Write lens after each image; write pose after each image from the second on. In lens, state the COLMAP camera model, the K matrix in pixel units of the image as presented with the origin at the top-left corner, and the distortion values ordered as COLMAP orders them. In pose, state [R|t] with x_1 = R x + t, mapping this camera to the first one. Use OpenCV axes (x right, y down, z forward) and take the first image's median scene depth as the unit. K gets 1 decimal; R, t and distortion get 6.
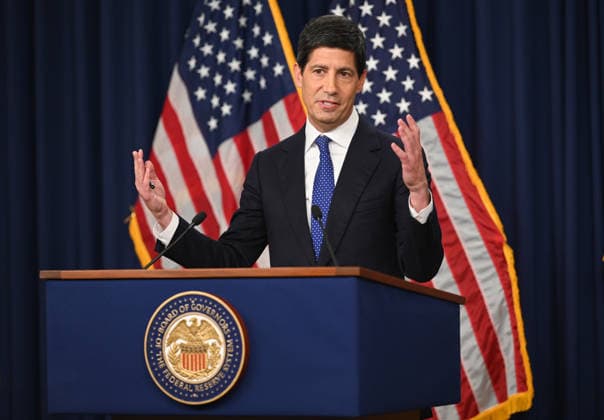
lens RADIAL K [[2937.8, 0, 299.9], [0, 2937.8, 208.4], [0, 0, 1]] dist [-0.061760, 0.000000]
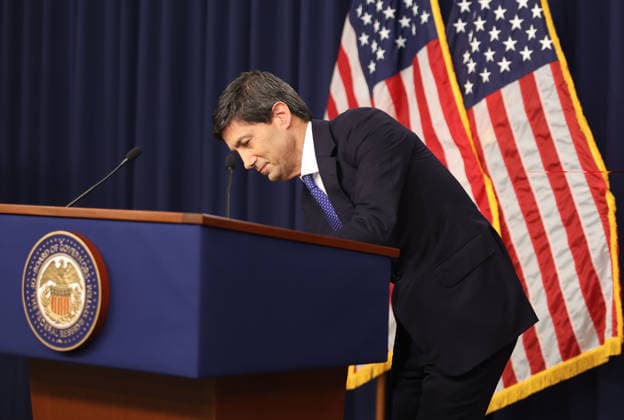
lens RADIAL K [[1967.1, 0, 334.4], [0, 1967.1, 210.7], [0, 0, 1]] dist [-0.111910, 0.000000]
pose [[0.959551, 0.046496, -0.277669, 0.167743], [-0.036471, 0.998487, 0.041165, -0.005631], [0.279162, -0.029373, 0.959795, 0.316086]]
